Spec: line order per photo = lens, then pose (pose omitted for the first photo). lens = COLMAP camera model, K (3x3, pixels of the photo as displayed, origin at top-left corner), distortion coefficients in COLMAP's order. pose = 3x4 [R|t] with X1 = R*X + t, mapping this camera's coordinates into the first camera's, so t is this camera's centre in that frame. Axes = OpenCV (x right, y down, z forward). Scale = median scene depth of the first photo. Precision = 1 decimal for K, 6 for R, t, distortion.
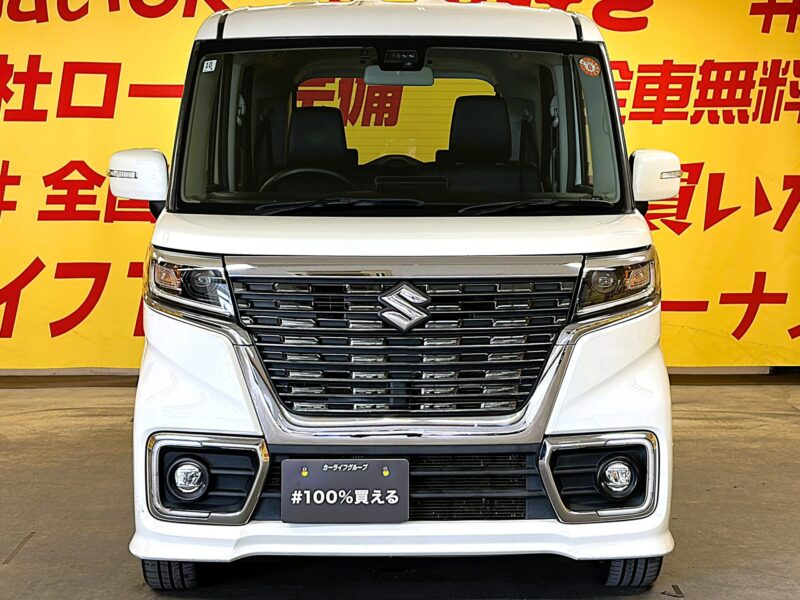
lens RADIAL K [[1609.2, 0, 413.1], [0, 1609.2, 313.2], [0, 0, 1]] dist [0.196815, -0.754266]
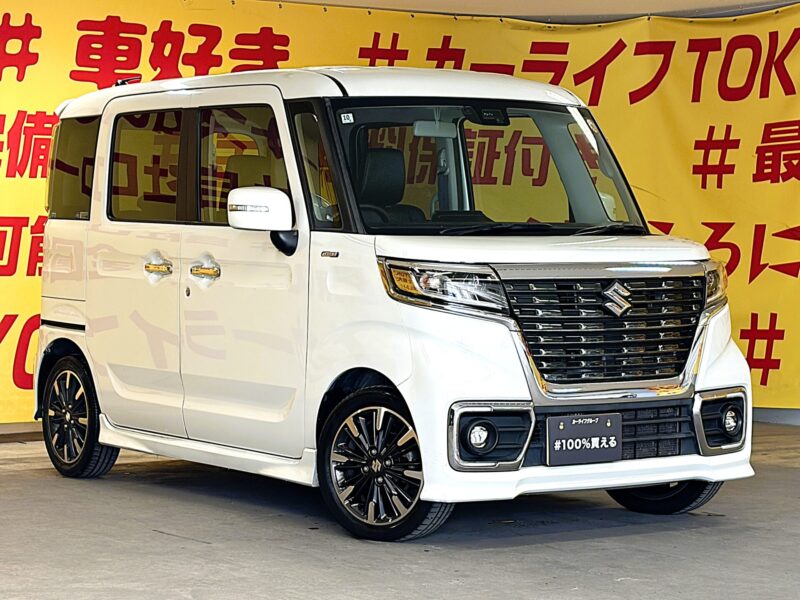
lens RADIAL K [[2065.3, 0, 324.8], [0, 2065.3, 300.4], [0, 0, 1]] dist [0.175356, 0.711032]
pose [[0.842224, -0.015726, 0.538899, -1.130029], [0.054469, 0.996942, -0.056034, 0.079965], [-0.536369, 0.076546, 0.840505, -0.321913]]
